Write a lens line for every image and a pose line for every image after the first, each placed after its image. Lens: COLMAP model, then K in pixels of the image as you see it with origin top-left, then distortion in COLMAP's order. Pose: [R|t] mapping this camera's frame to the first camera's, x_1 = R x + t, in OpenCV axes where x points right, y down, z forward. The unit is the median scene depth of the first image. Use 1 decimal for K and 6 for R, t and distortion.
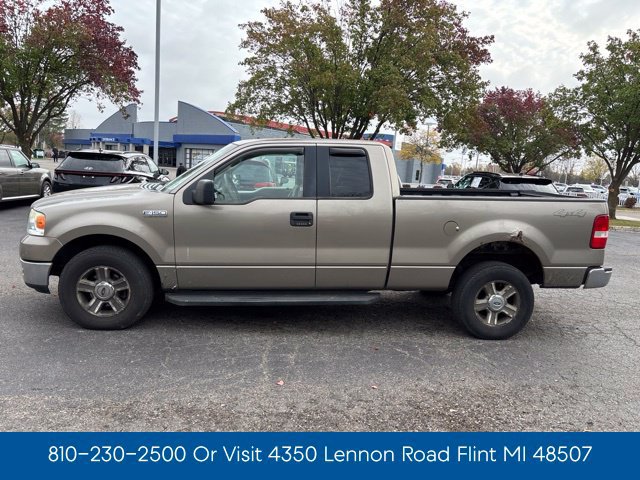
lens RADIAL K [[484.9, 0, 319.4], [0, 484.9, 244.7], [0, 0, 1]] dist [0.046946, -0.056060]
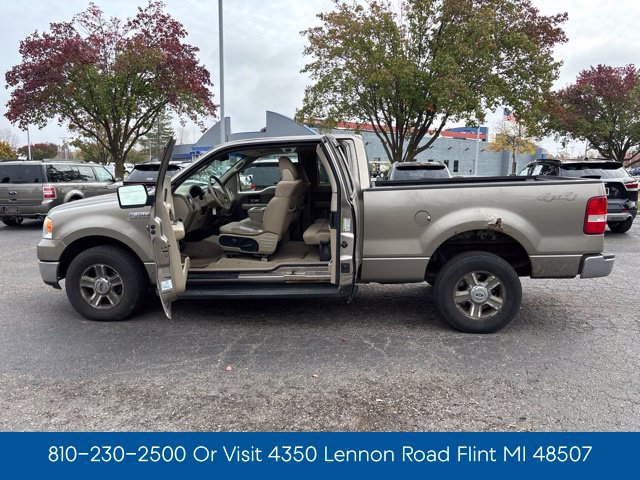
lens RADIAL K [[484.9, 0, 319.5], [0, 484.9, 242.7], [0, 0, 1]] dist [0.046946, -0.056060]
pose [[0.979246, -0.029493, -0.200517, 0.125993], [0.028007, 0.999555, -0.010243, 0.009376], [0.200730, 0.004415, 0.979637, 0.001637]]
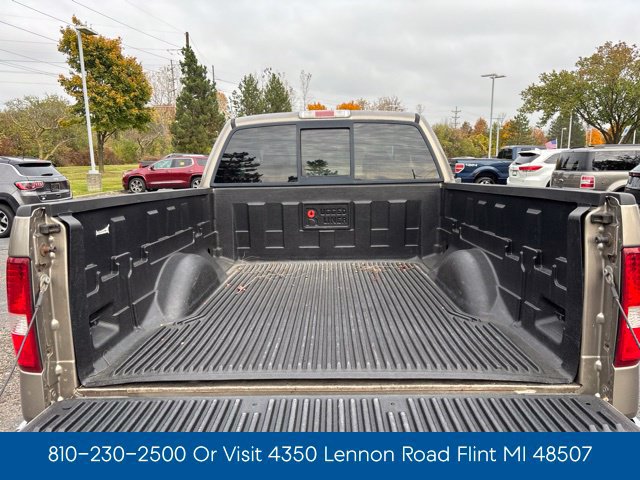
lens RADIAL K [[484.9, 0, 315.9], [0, 484.9, 239.3], [0, 0, 1]] dist [0.046946, -0.056060]
pose [[-0.129105, 0.105687, -0.985983, 0.430067], [-0.145595, 0.981508, 0.124271, -0.068168], [0.980884, 0.159598, -0.111330, 0.608915]]
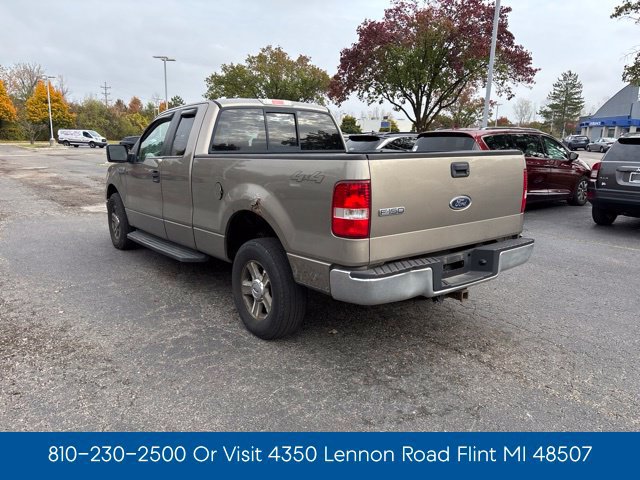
lens RADIAL K [[484.9, 0, 317.4], [0, 484.9, 237.6], [0, 0, 1]] dist [0.046946, -0.056060]
pose [[0.528167, 0.118525, -0.840828, 0.532333], [-0.113928, 0.991149, 0.068151, -0.014097], [0.841463, 0.059799, 0.536996, 0.328960]]
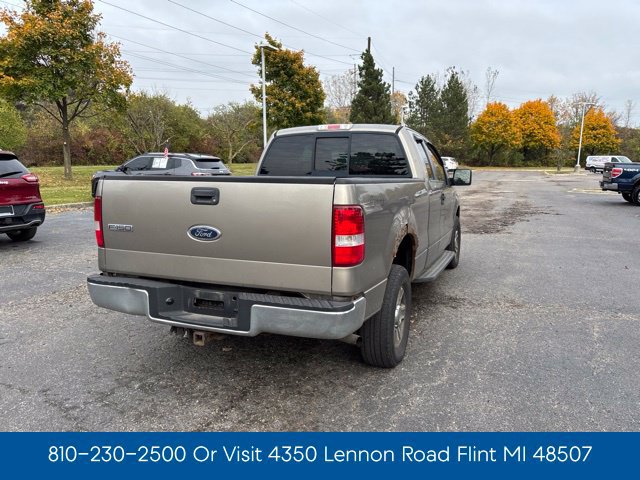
lens RADIAL K [[484.9, 0, 319.9], [0, 484.9, 242.1], [0, 0, 1]] dist [0.046946, -0.056060]
pose [[-0.464310, 0.087439, -0.881346, 0.530368], [-0.169204, 0.968028, 0.185179, -0.090592], [0.869360, 0.235107, -0.434670, 0.797857]]
